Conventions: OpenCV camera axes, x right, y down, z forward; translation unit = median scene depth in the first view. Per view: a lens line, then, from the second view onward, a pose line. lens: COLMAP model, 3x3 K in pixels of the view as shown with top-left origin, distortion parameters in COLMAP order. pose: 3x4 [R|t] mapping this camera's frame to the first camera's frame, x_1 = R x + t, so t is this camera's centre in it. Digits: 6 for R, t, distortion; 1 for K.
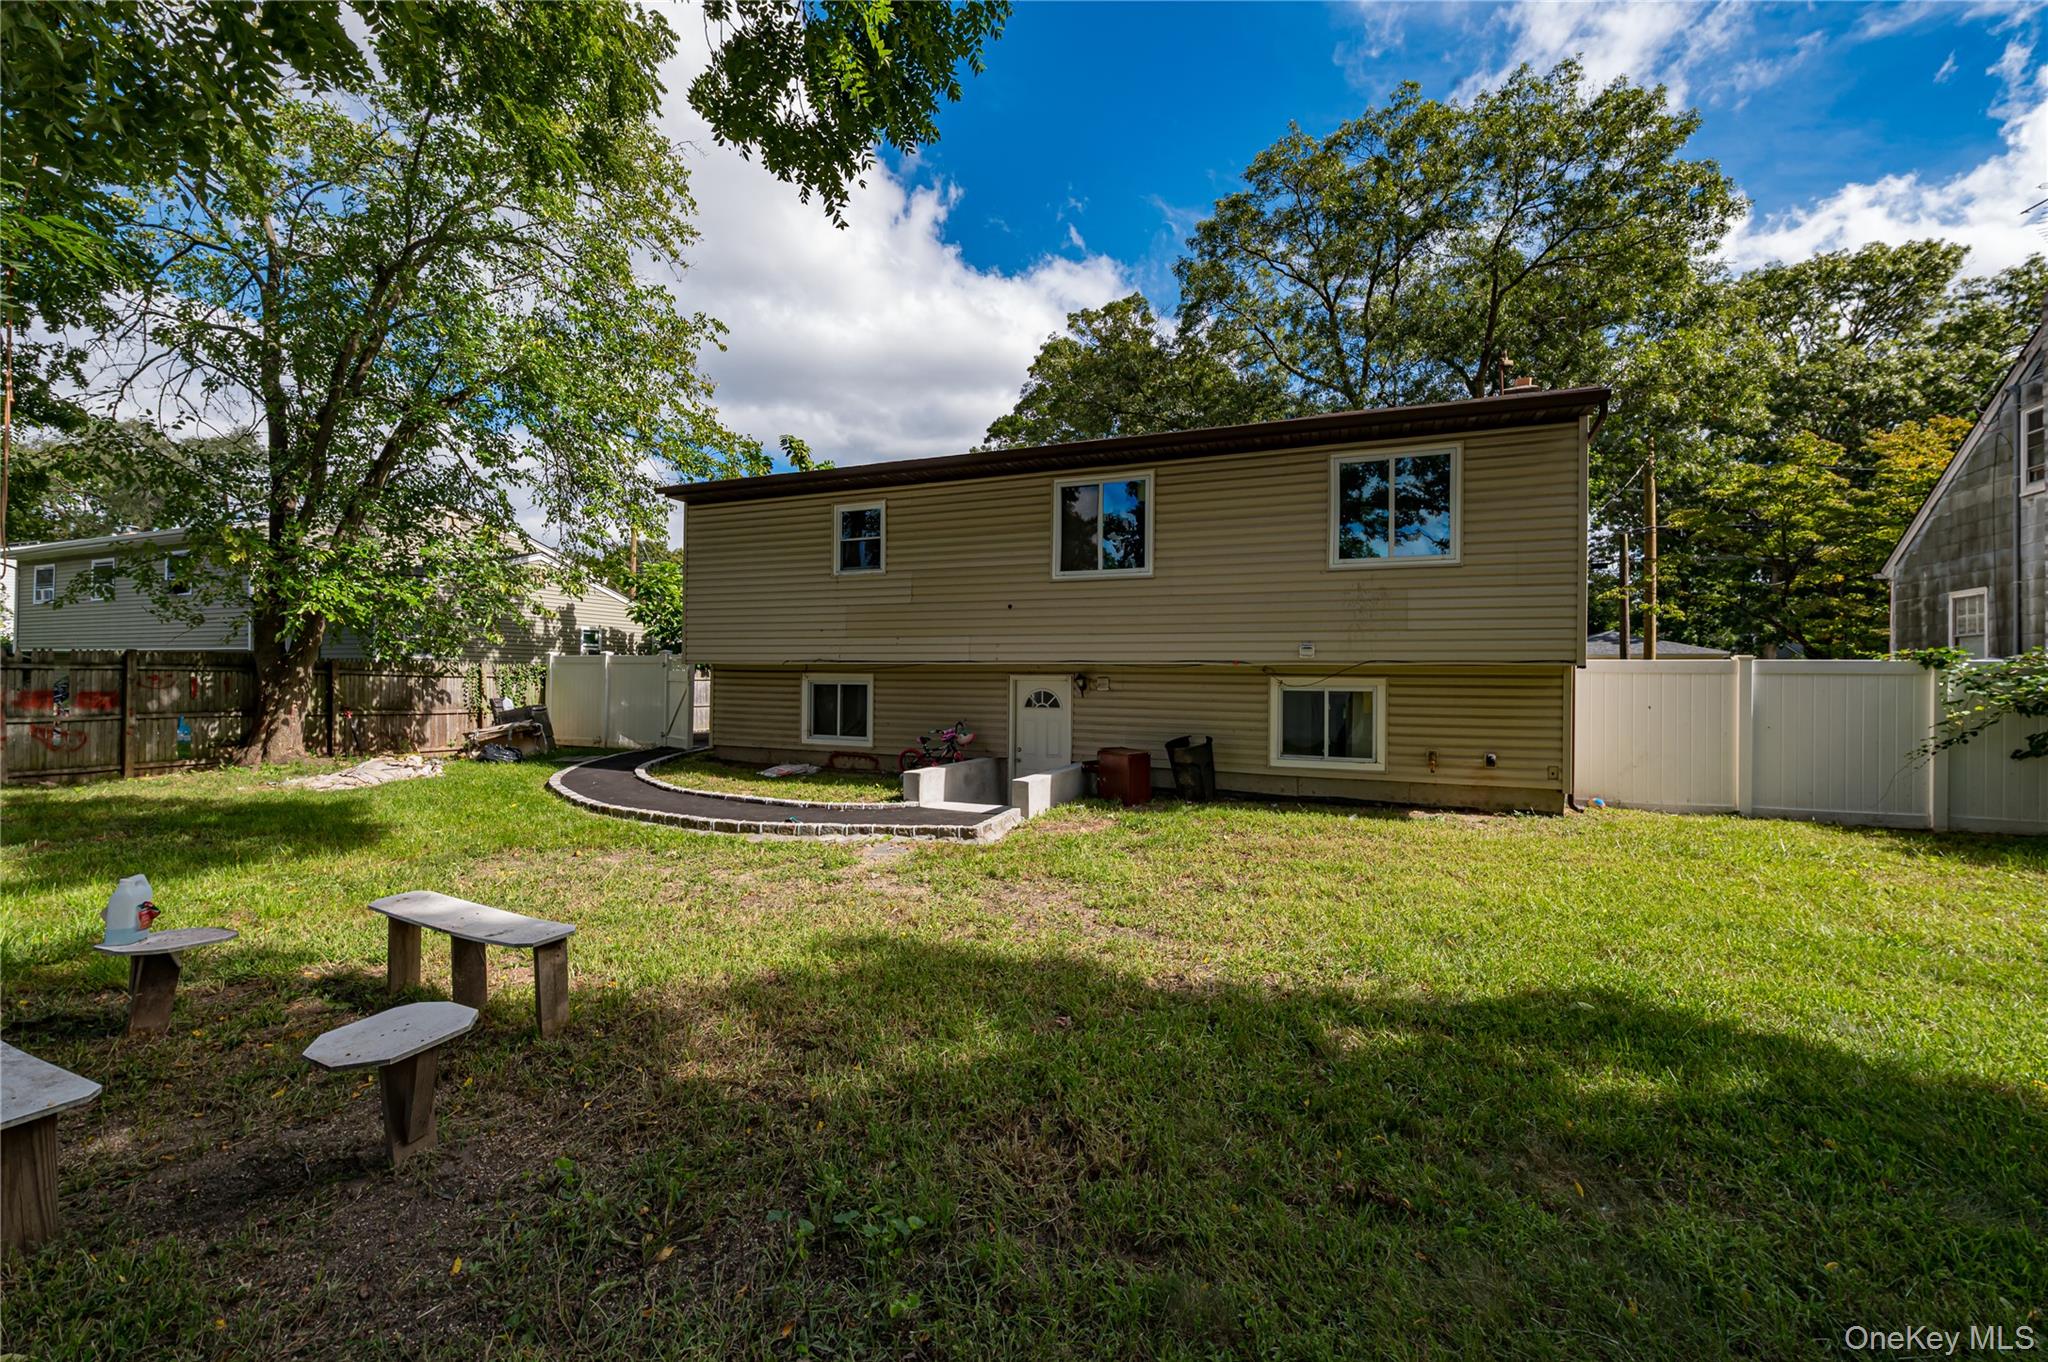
lens RADIAL K [[808.1, 0, 1029.8], [0, 808.1, 676.1], [0, 0, 1]] dist [0.000781, -0.000116]
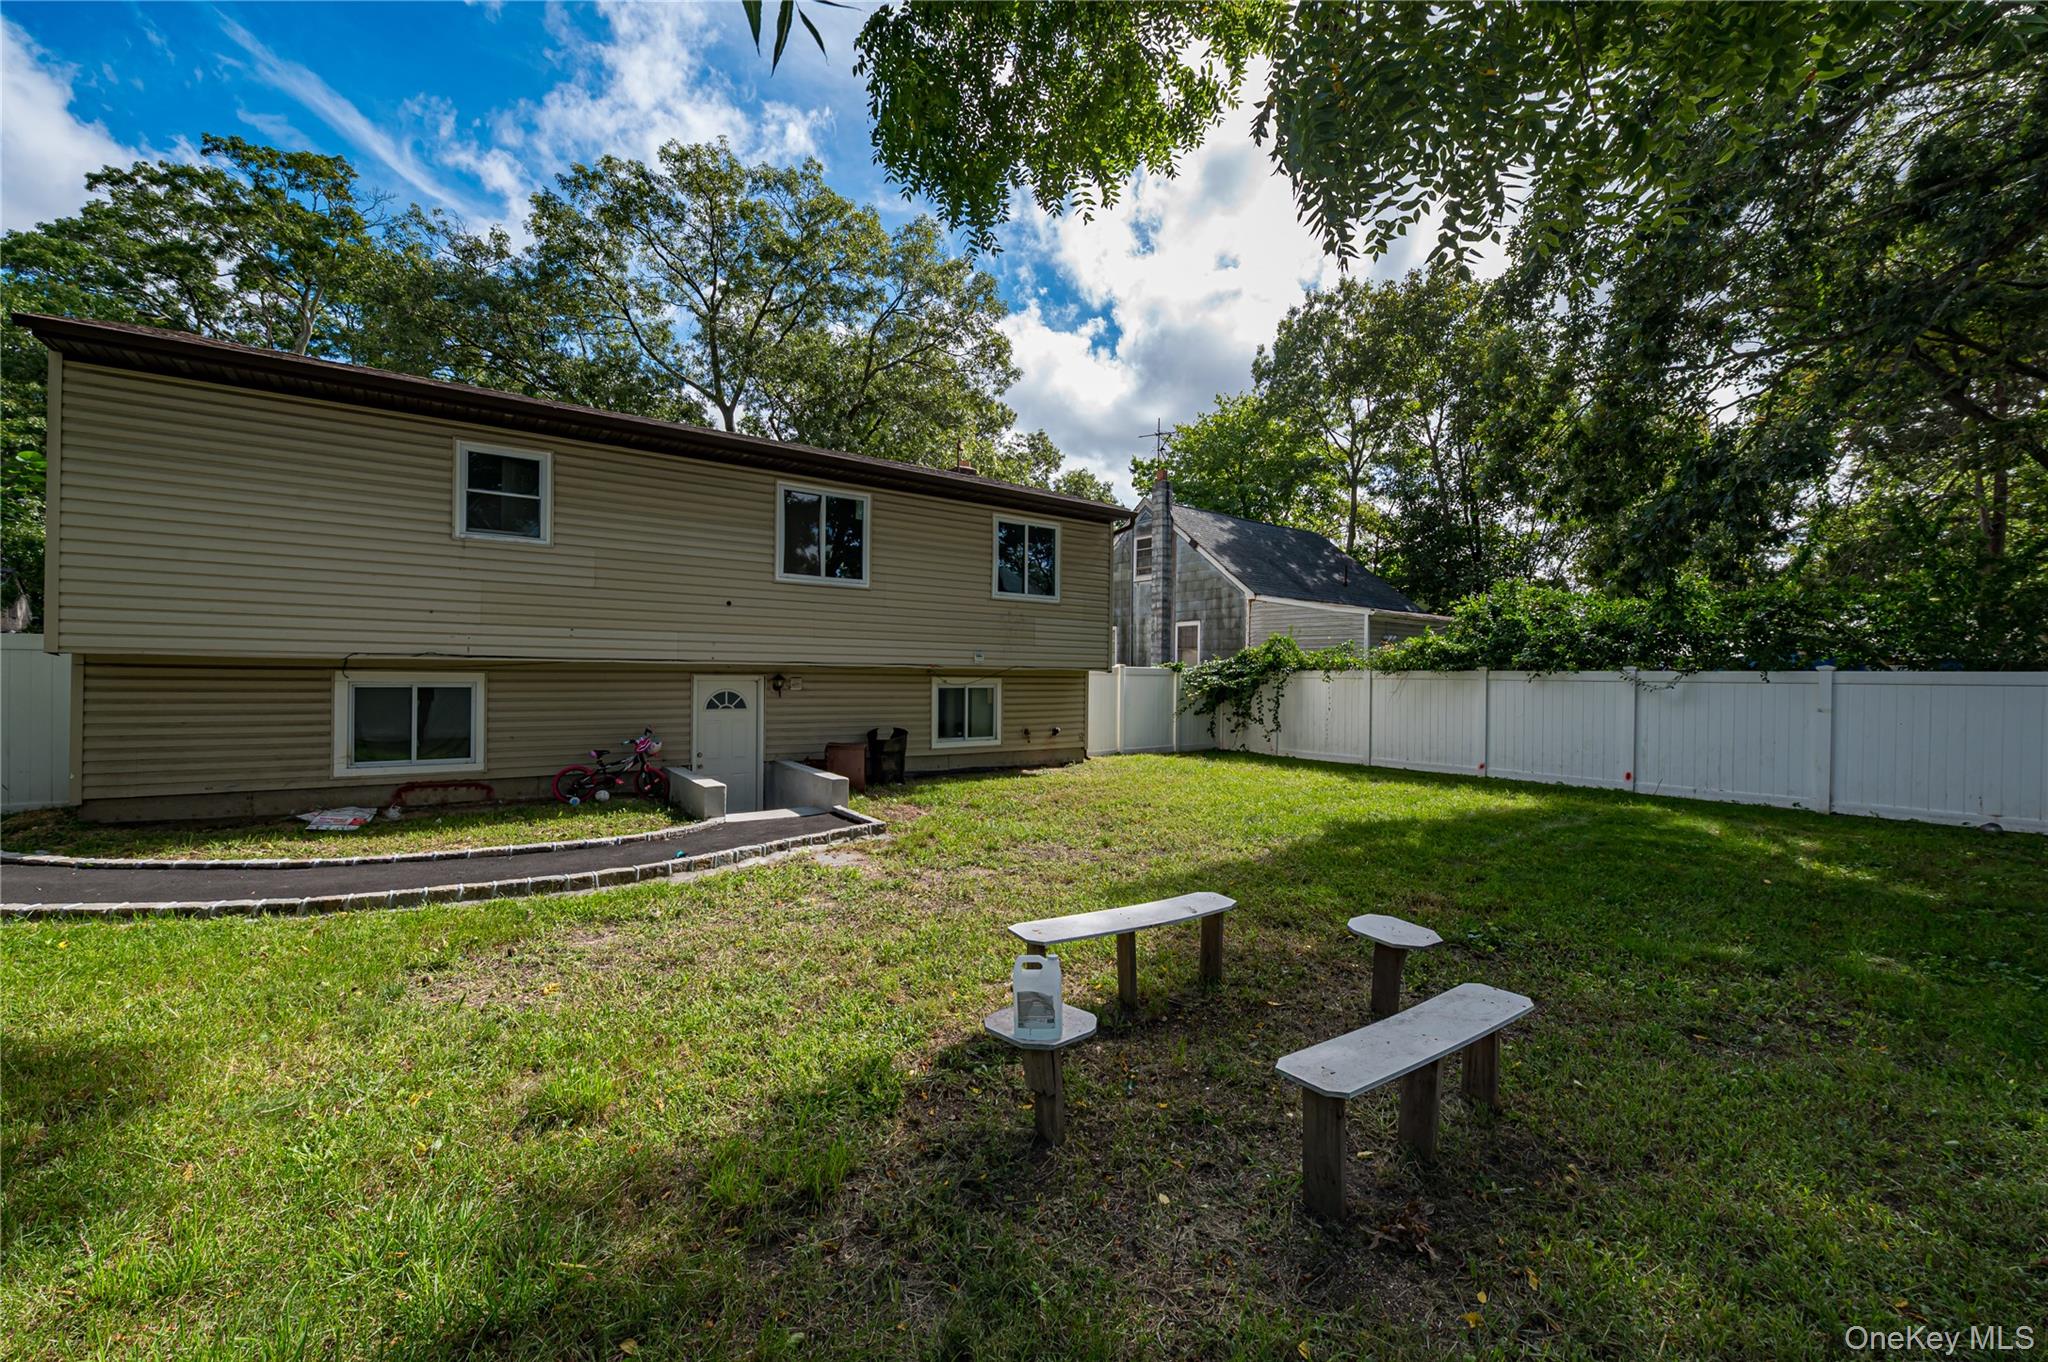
lens RADIAL K [[808.1, 0, 1029.8], [0, 808.1, 676.1], [0, 0, 1]] dist [0.000781, -0.000116]
pose [[0.526391, -0.003864, 0.850234, -0.640499], [-0.010374, 0.999886, 0.010967, -0.014660], [-0.850179, -0.014593, 0.526291, 0.202329]]
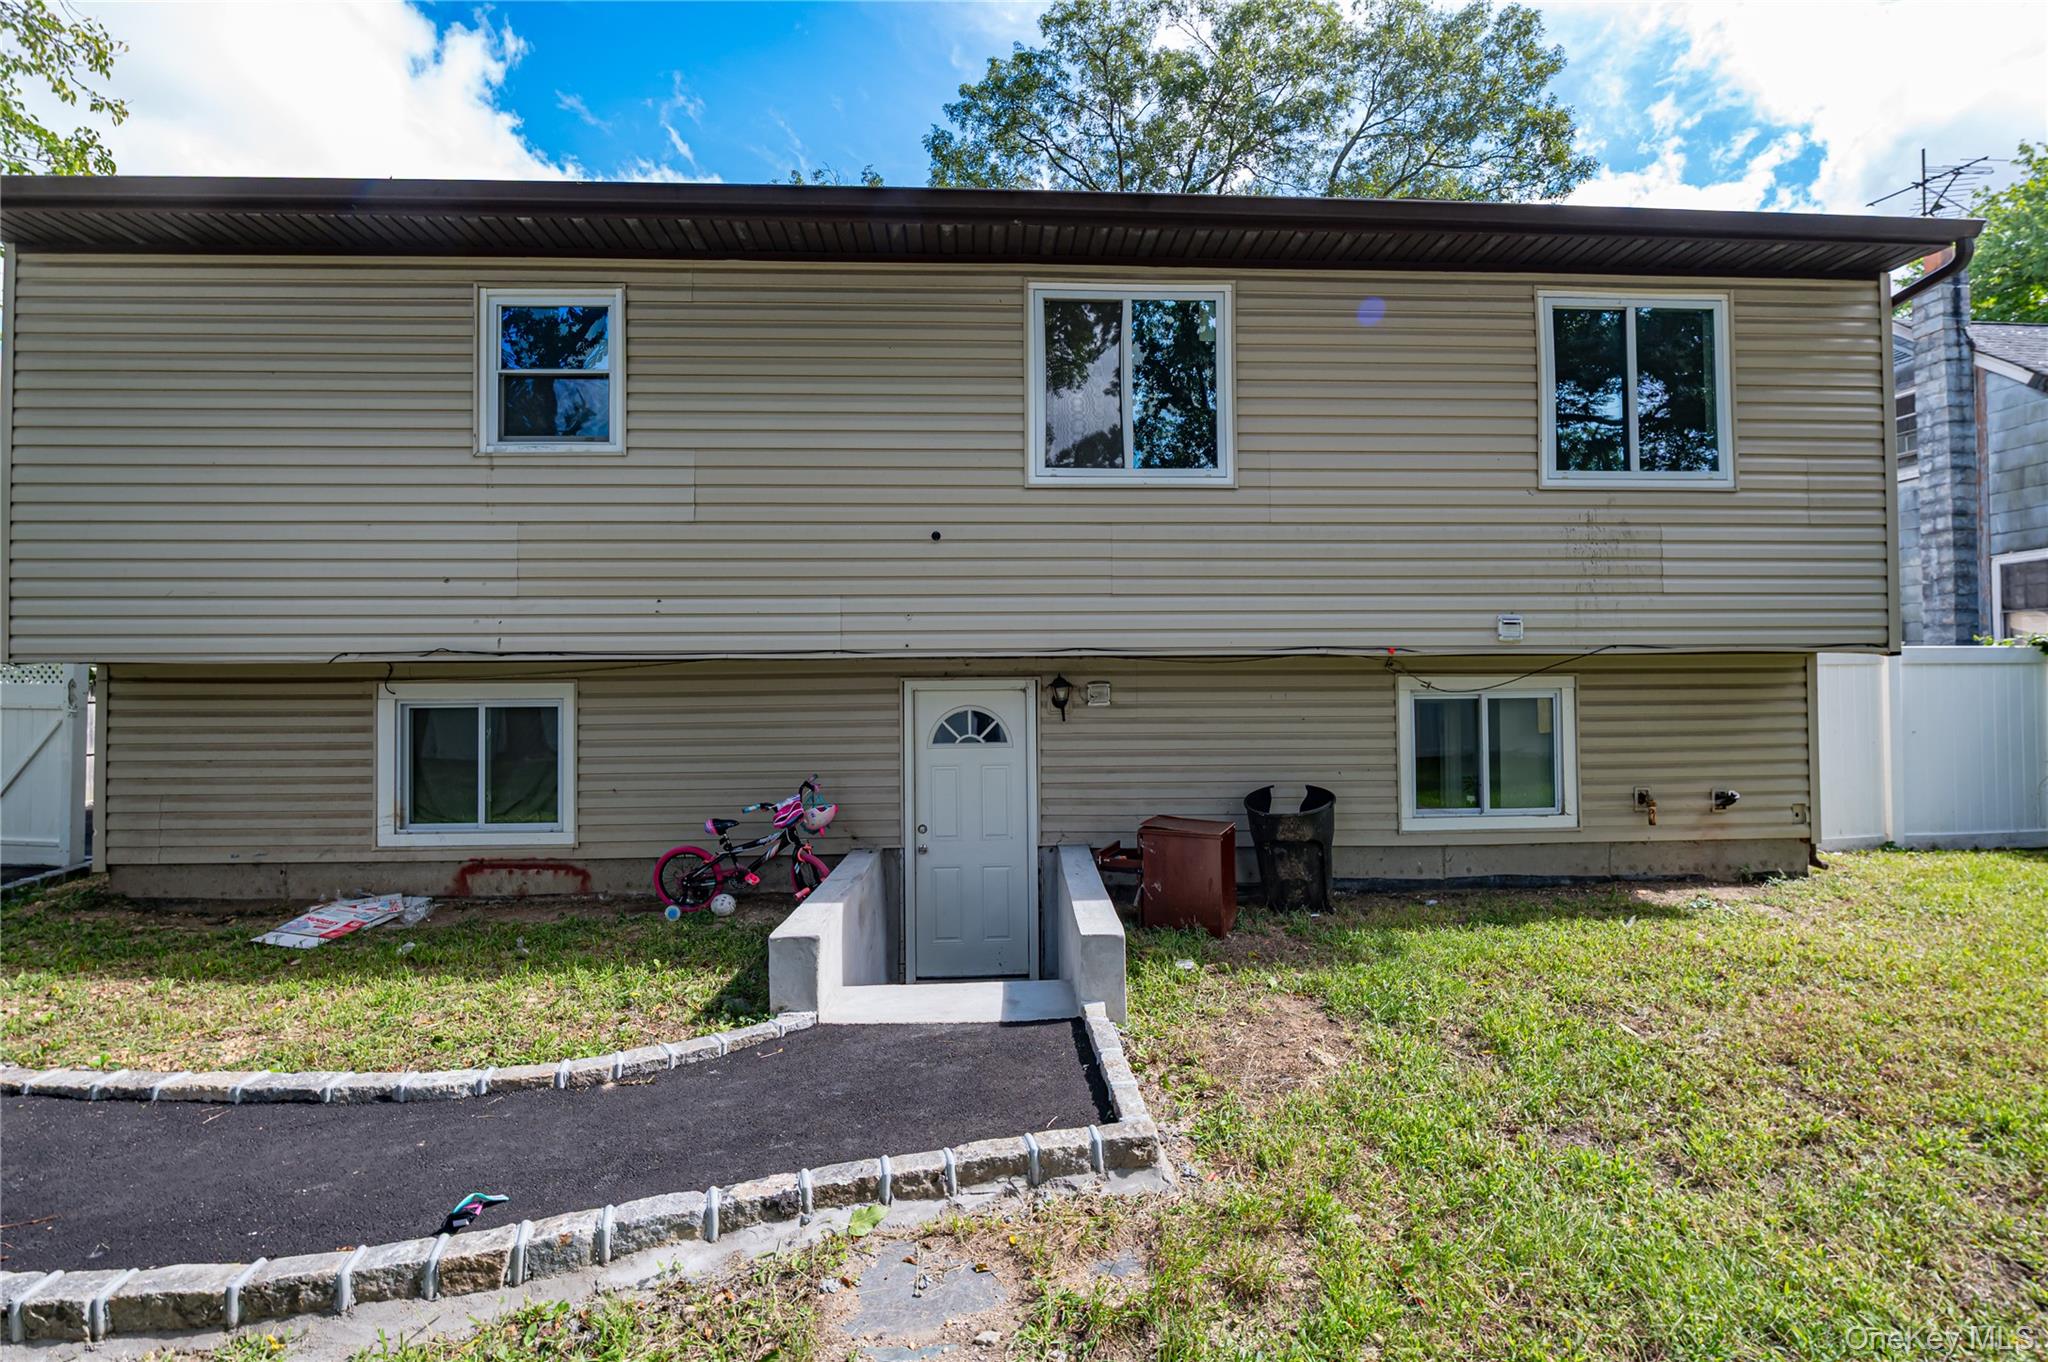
lens RADIAL K [[887.3, 0, 1031.4], [0, 887.3, 670.7], [0, 0, 1]] dist [-0.006288, -0.000466]
pose [[0.907158, -0.009187, 0.420690, -0.193355], [0.015276, 0.999822, -0.011107, 0.000227], [-0.420512, 0.016502, 0.907137, 0.502736]]
